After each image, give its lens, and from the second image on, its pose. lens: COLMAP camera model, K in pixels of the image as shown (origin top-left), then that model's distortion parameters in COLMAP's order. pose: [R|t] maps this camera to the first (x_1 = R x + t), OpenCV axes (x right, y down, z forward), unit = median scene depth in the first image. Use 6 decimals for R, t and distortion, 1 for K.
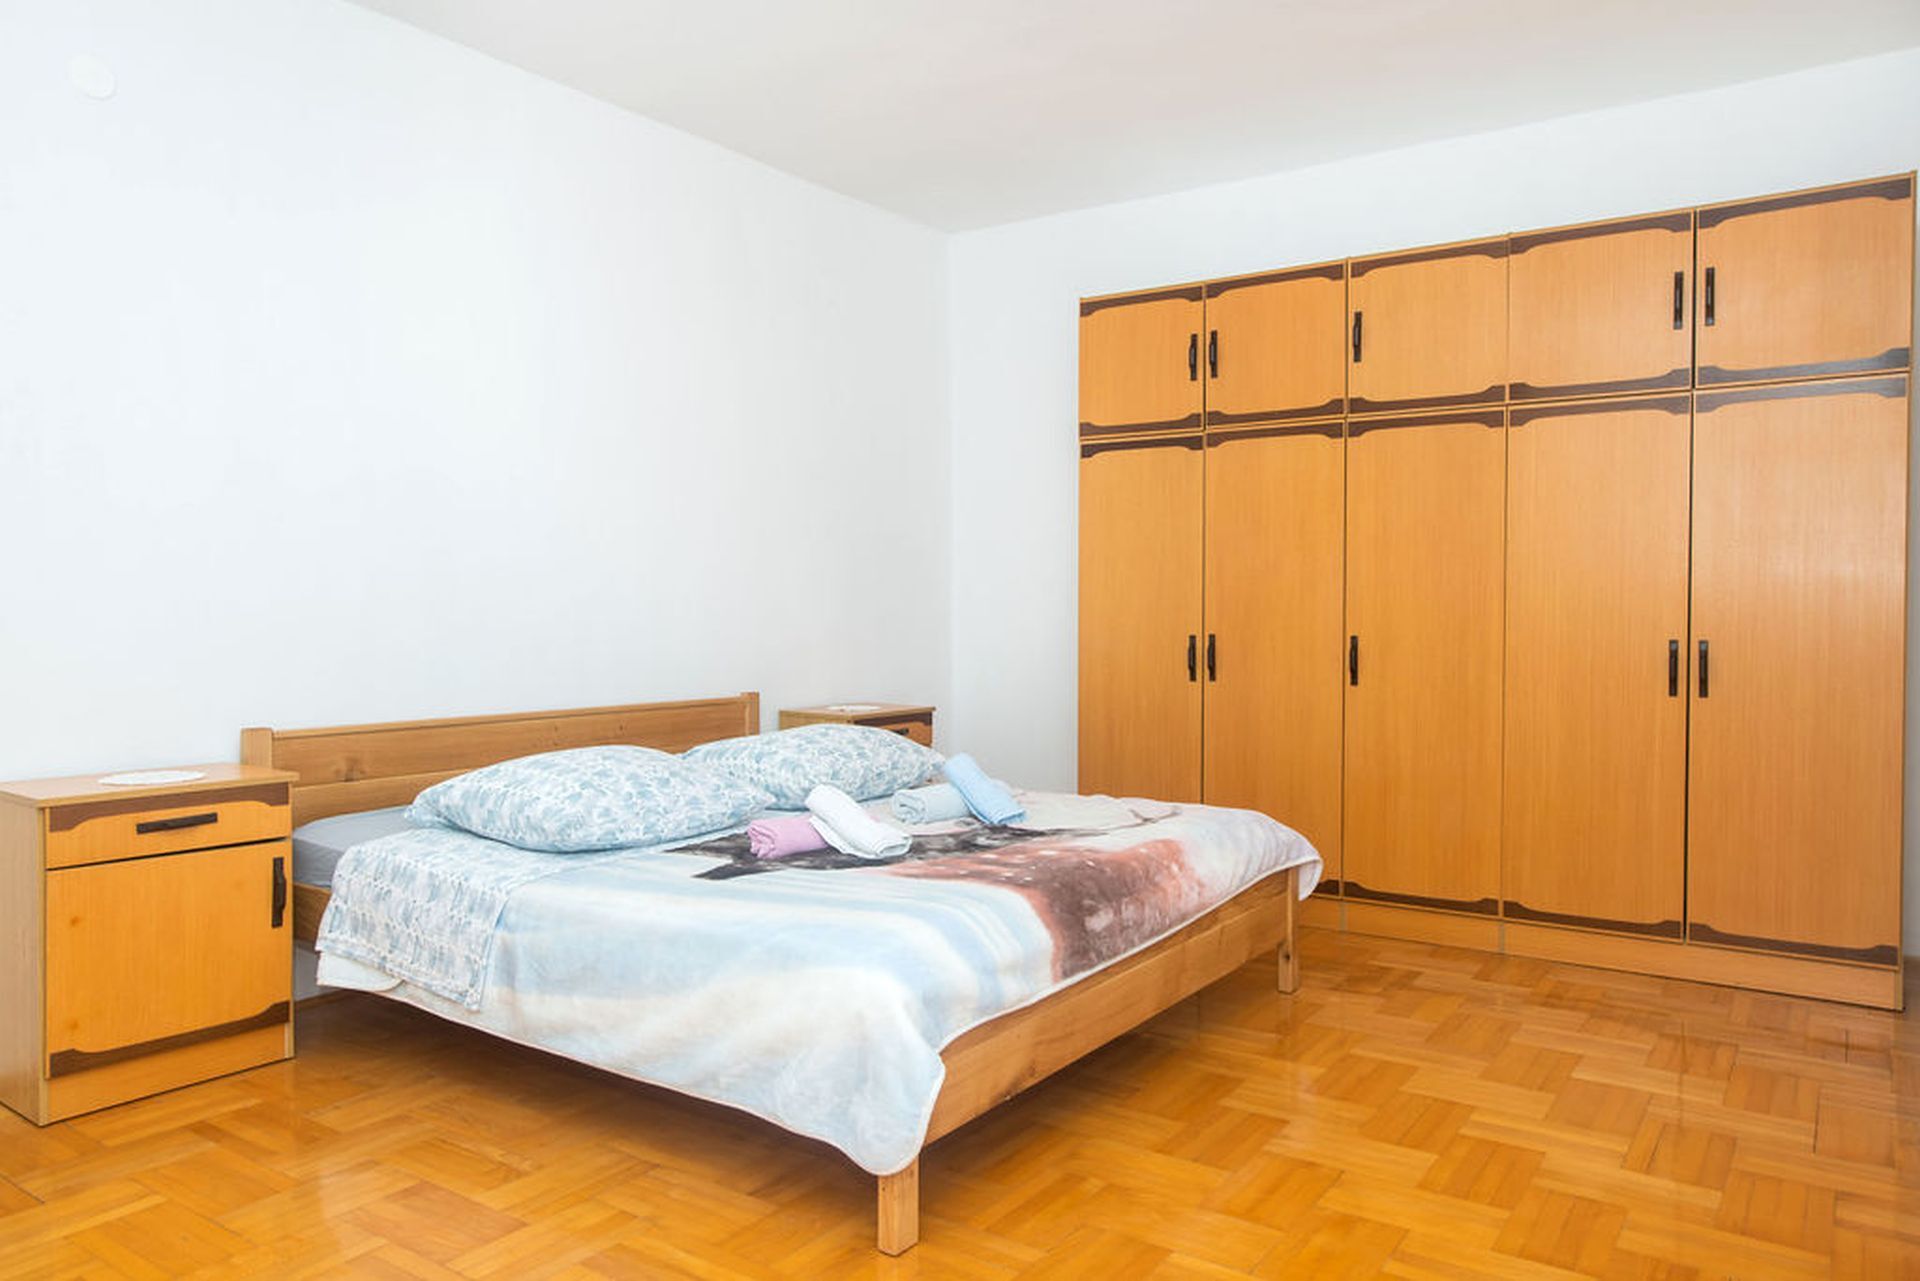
lens RADIAL K [[1275.7, 0, 959.6], [0, 1275.7, 748.0], [0, 0, 1]] dist [-0.135686, 0.102757]
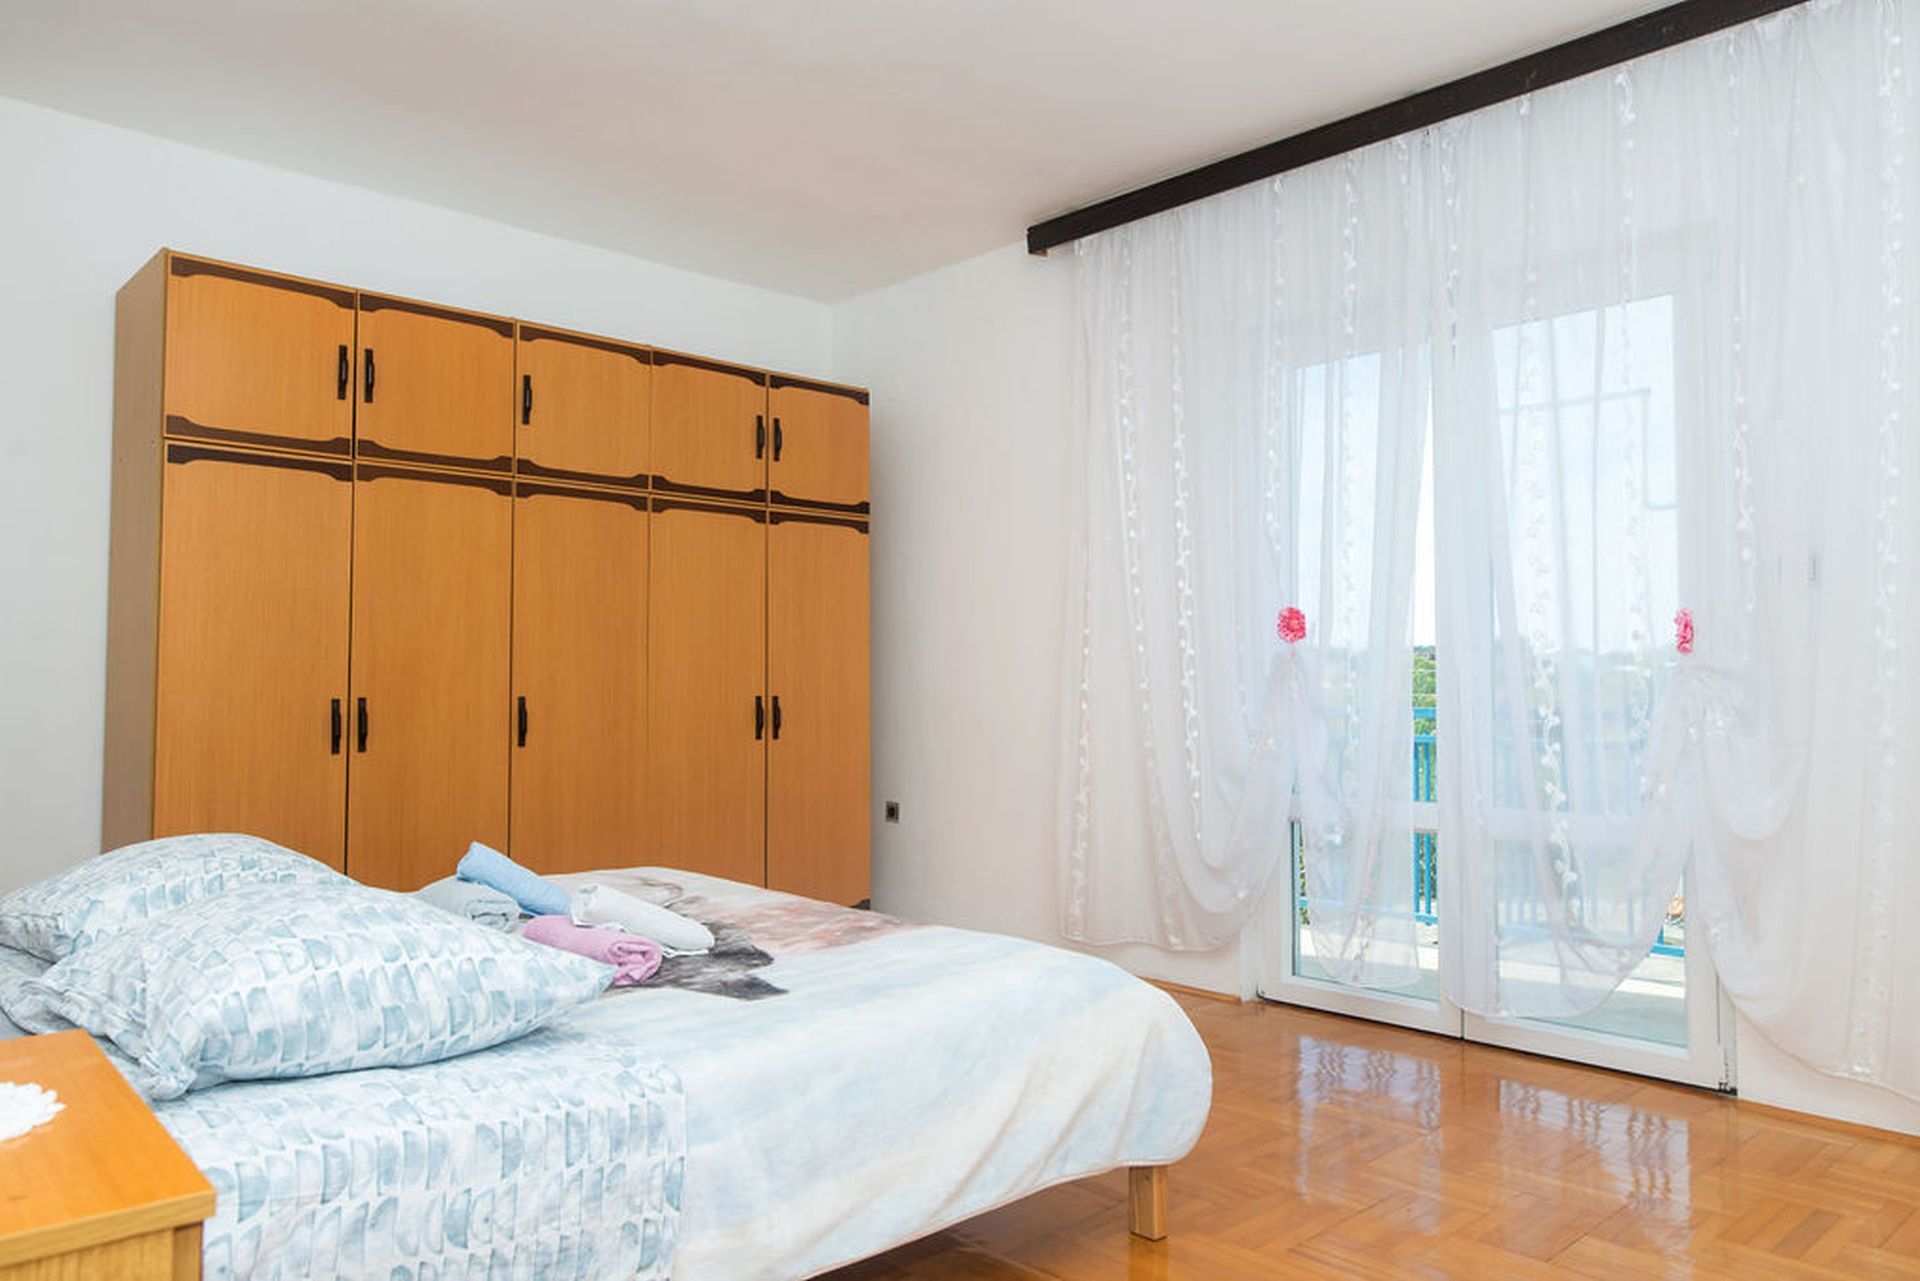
lens RADIAL K [[1347.0, 0, 993.3], [0, 1347.0, 633.3], [0, 0, 1]] dist [-0.009239, 0.010356]
pose [[0.199112, 0.044967, 0.978945, -0.664875], [0.091827, 0.993695, -0.064322, -0.038524], [-0.975665, 0.102701, 0.193728, 0.444105]]
